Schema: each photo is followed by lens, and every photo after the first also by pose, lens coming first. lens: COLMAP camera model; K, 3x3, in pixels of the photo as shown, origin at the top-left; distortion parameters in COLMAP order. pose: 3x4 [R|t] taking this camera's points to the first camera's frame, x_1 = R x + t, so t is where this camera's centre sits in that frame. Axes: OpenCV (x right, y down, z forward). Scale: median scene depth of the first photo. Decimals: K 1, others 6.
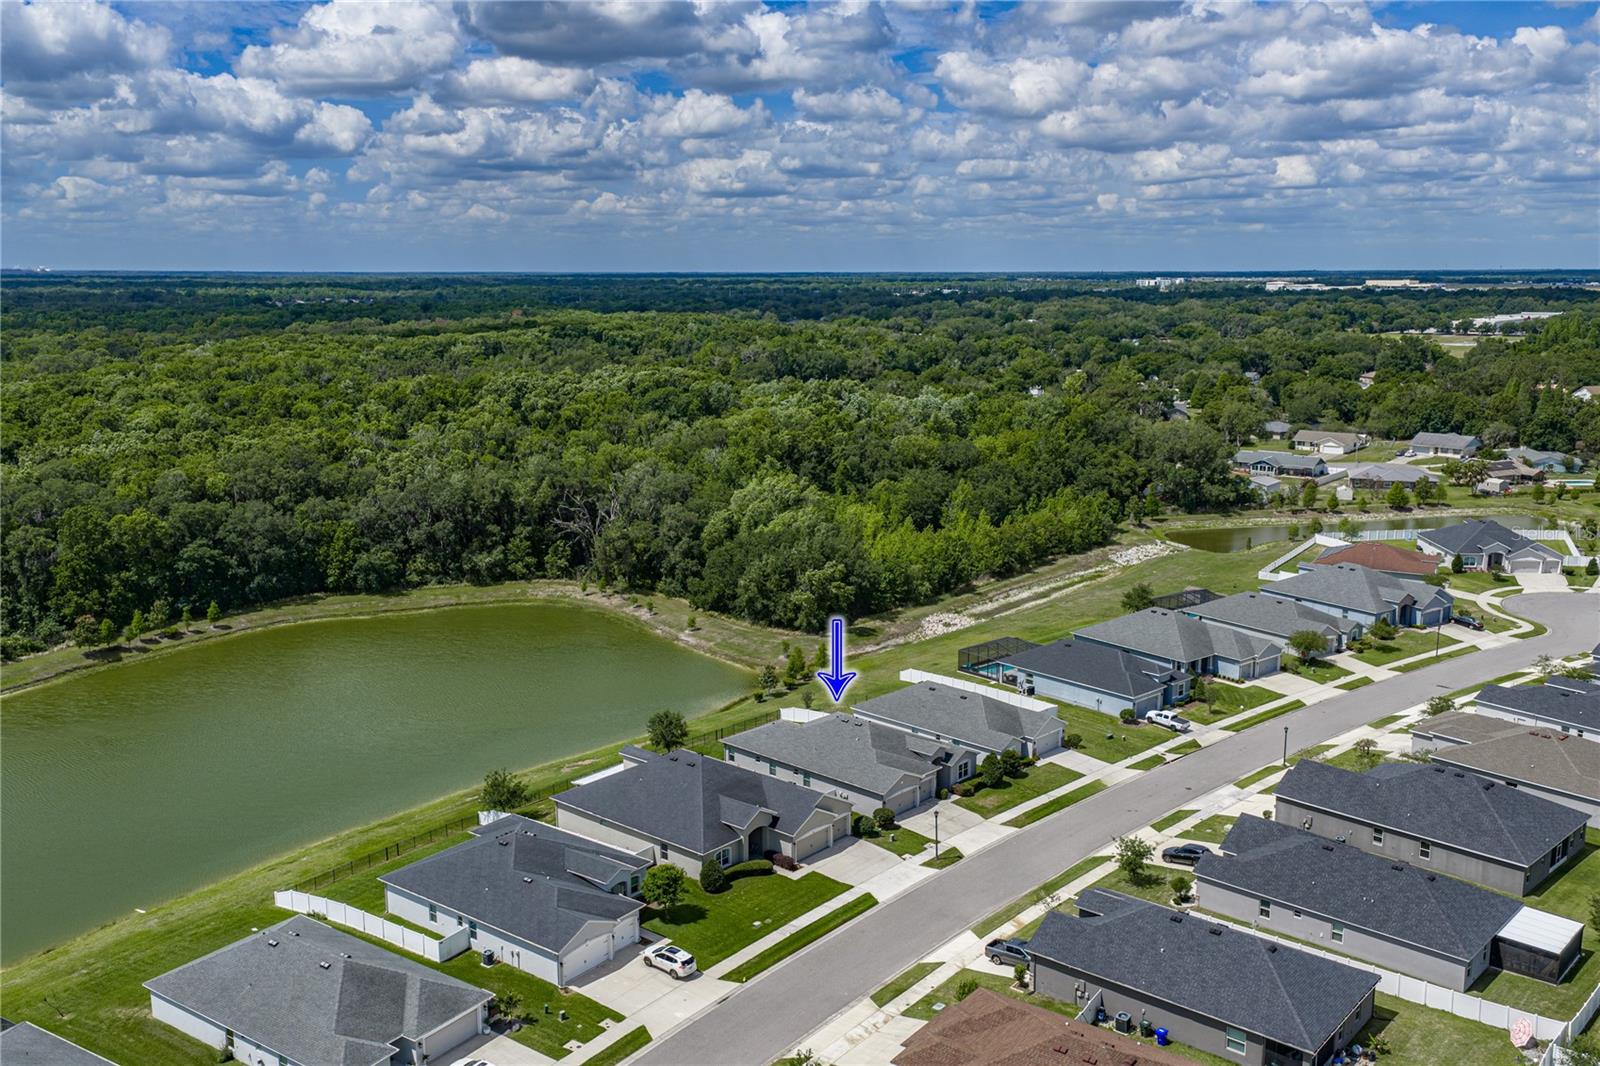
lens RADIAL K [[1384.5, 0, 798.9], [0, 1384.5, 537.2], [0, 0, 1]] dist [0.036435, -0.015779]
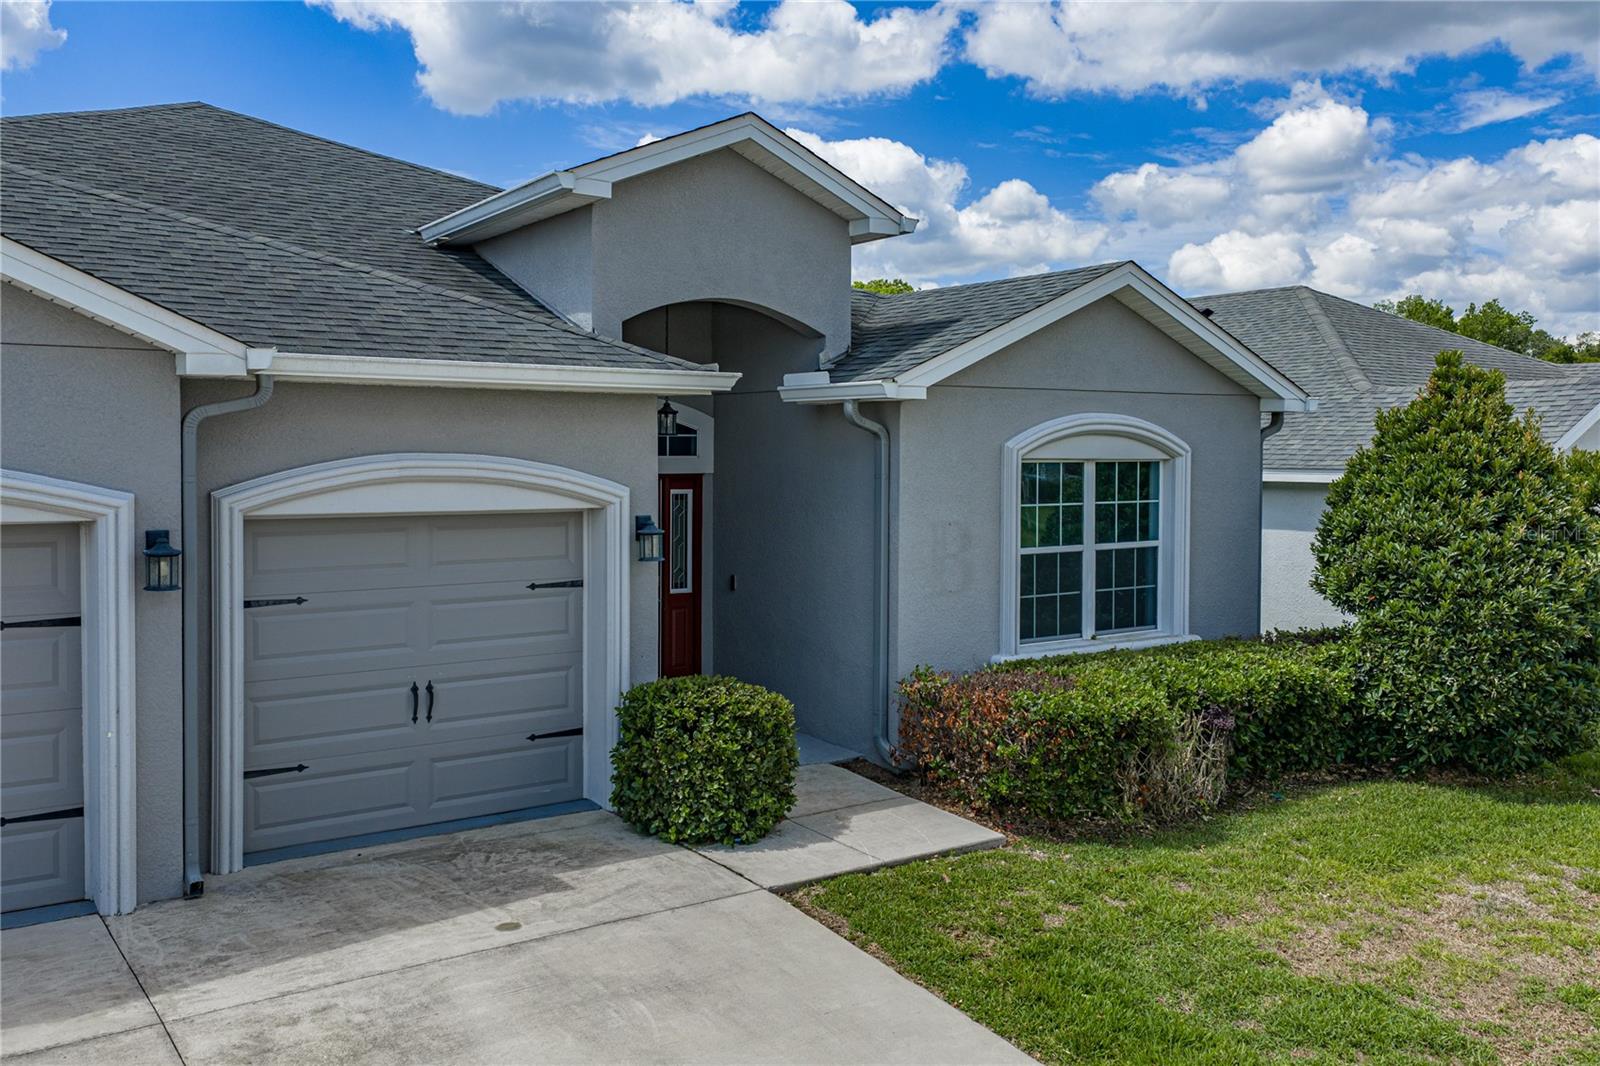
lens RADIAL K [[1390.1, 0, 798.4], [0, 1390.1, 491.9], [0, 0, 1]] dist [0.014491, 0.005423]
pose [[0.977595, 0.011376, -0.210189, 0.072534], [-0.044855, 0.986863, -0.155209, 0.108854], [0.205662, 0.161159, 0.965262, 0.557315]]
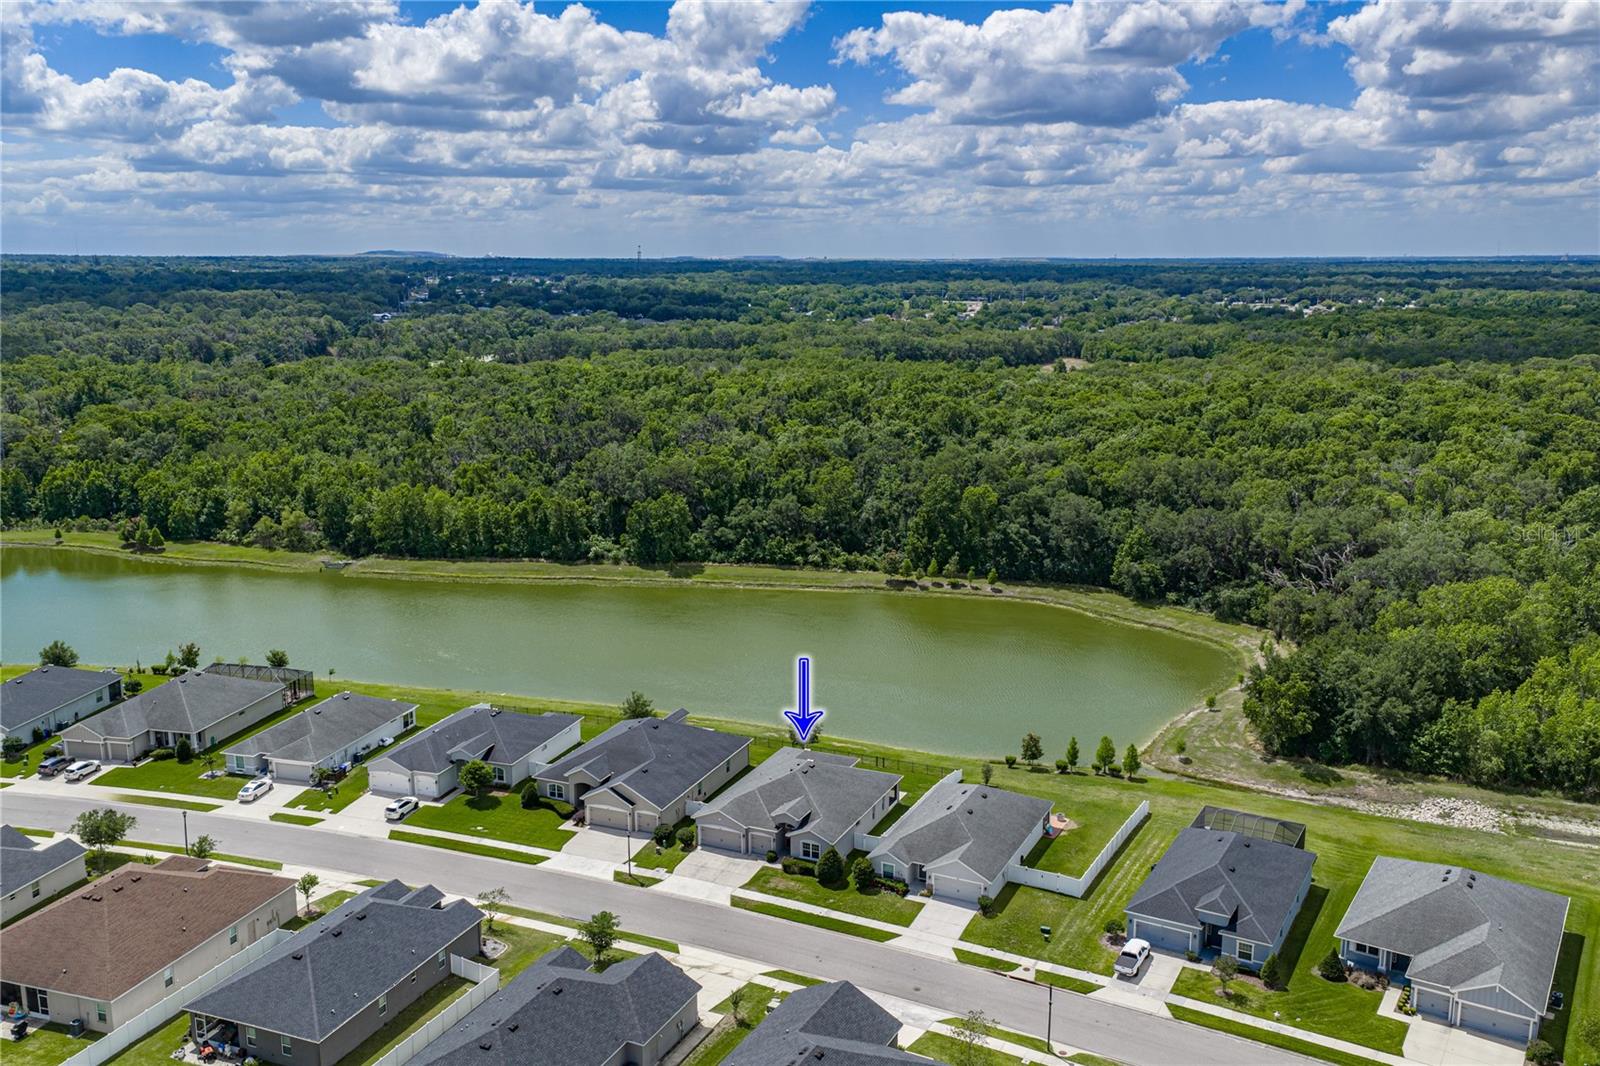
lens RADIAL K [[1370.8, 0, 801.3], [0, 1370.8, 537.1], [0, 0, 1]] dist [0.025847, -0.003406]
pose [[0.317930, 0.191377, -0.928599, 0.587330], [-0.179210, 0.973891, 0.139354, -0.107979], [0.931023, 0.122110, 0.343926, 0.388443]]
